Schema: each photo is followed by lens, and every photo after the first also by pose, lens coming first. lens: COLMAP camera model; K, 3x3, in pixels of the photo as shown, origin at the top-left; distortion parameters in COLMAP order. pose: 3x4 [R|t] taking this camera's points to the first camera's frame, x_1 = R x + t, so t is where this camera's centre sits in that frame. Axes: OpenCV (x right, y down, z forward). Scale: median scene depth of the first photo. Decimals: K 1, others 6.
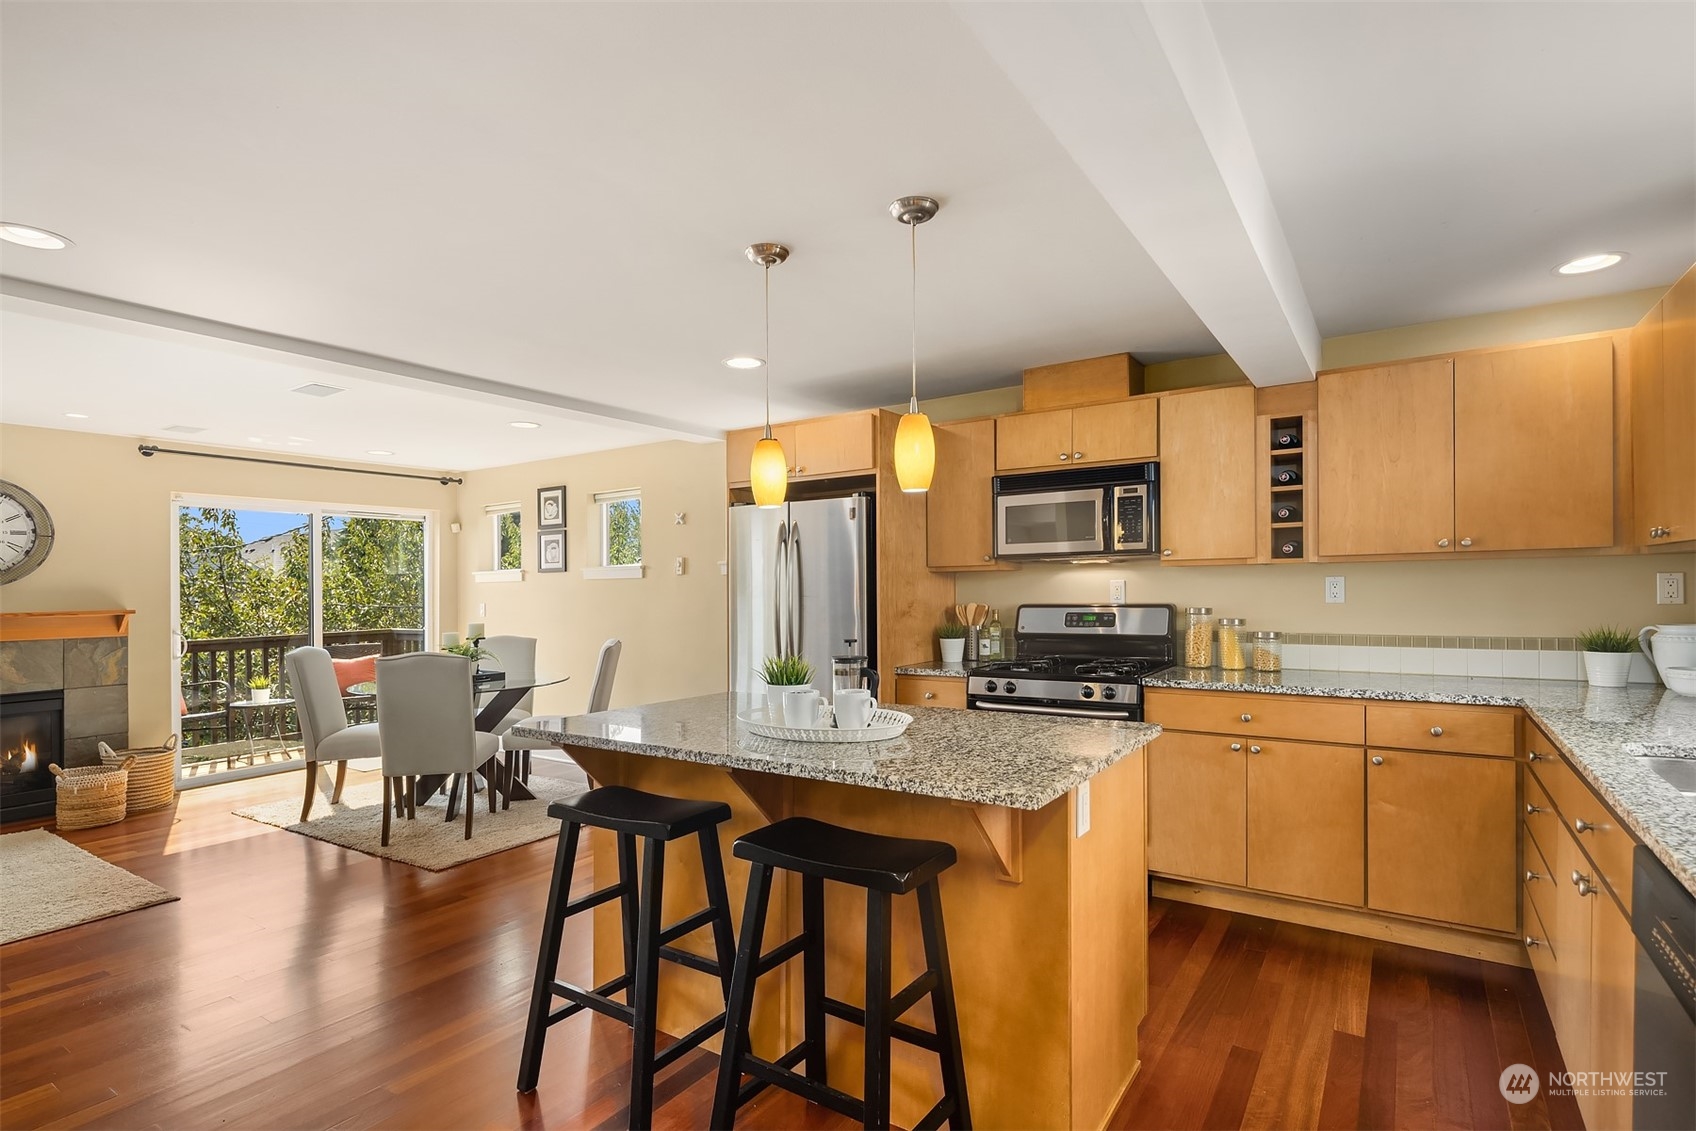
lens RADIAL K [[832.0, 0, 851.0], [0, 832.0, 584.9], [0, 0, 1]] dist [0.001398, -0.000624]
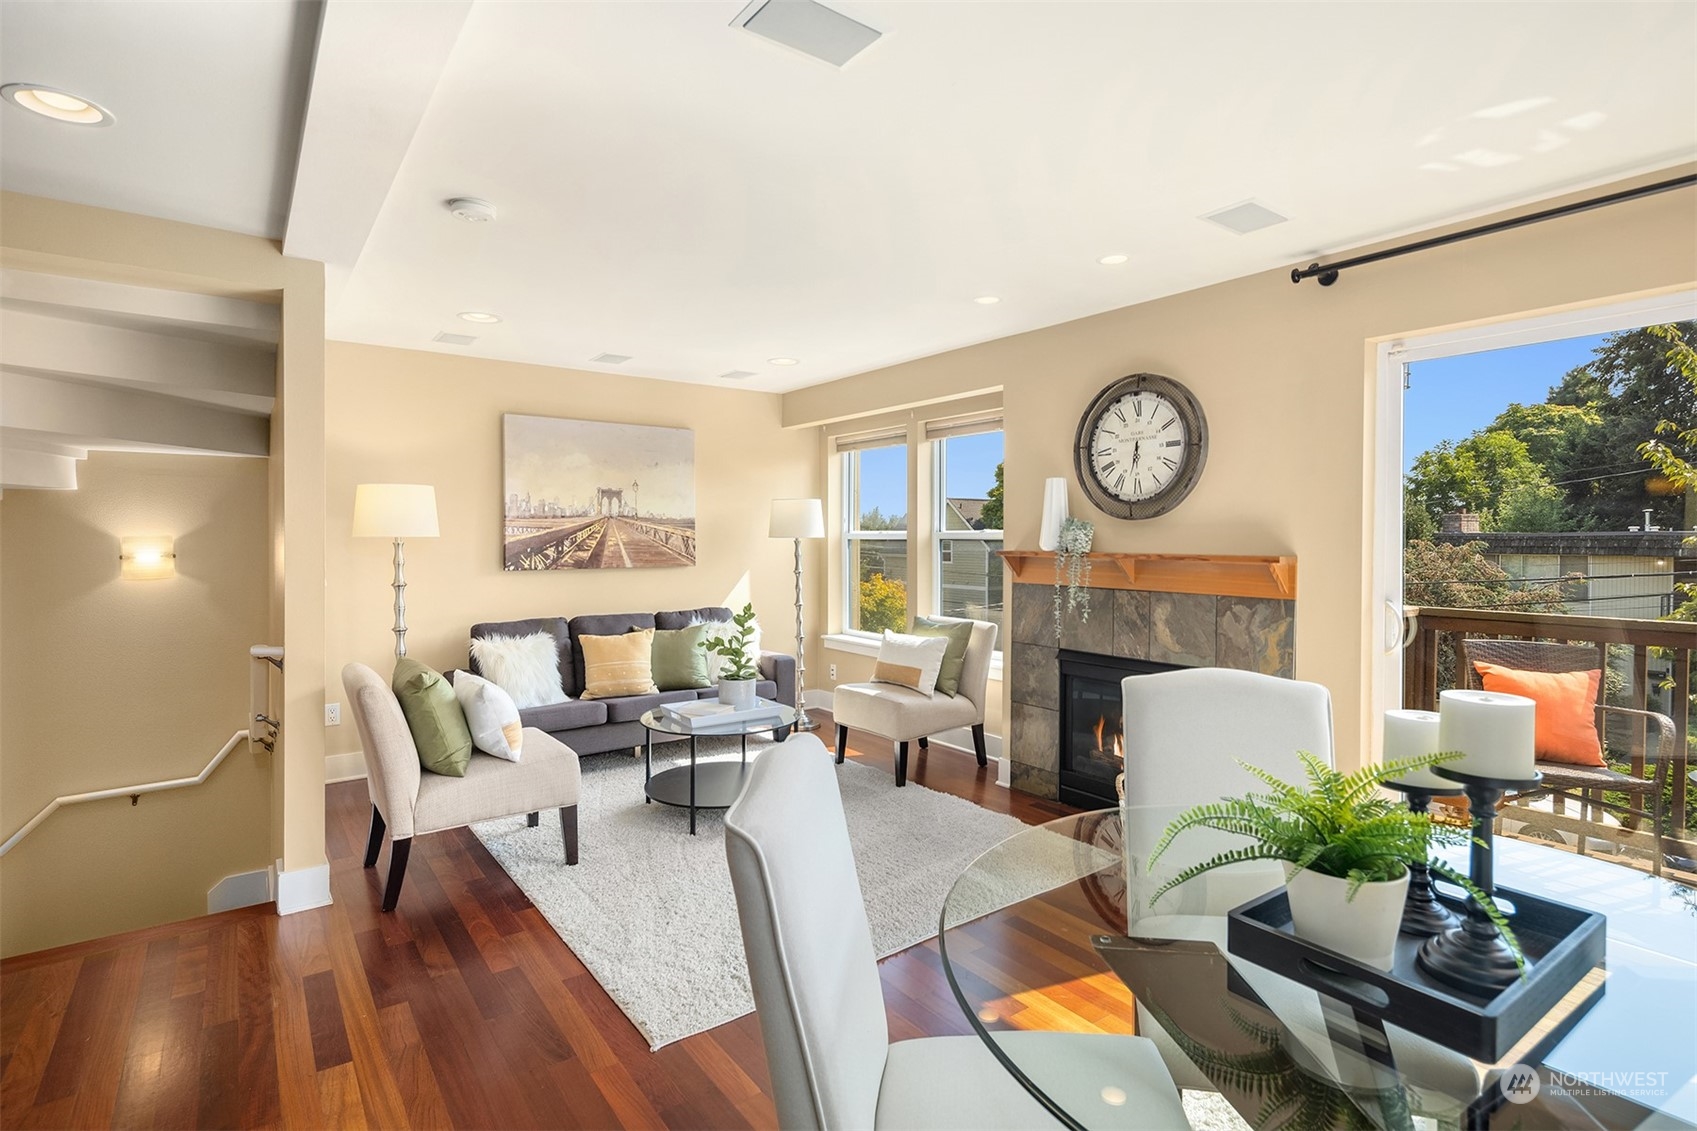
lens RADIAL K [[834.9, 0, 846.8], [0, 834.9, 540.8], [0, 0, 1]] dist [-0.000755, -0.000784]
pose [[-0.339515, 0.024688, -0.940277, -0.211576], [0.010328, 0.999693, 0.022519, 0.002634], [0.940544, -0.002066, -0.339666, 0.945398]]
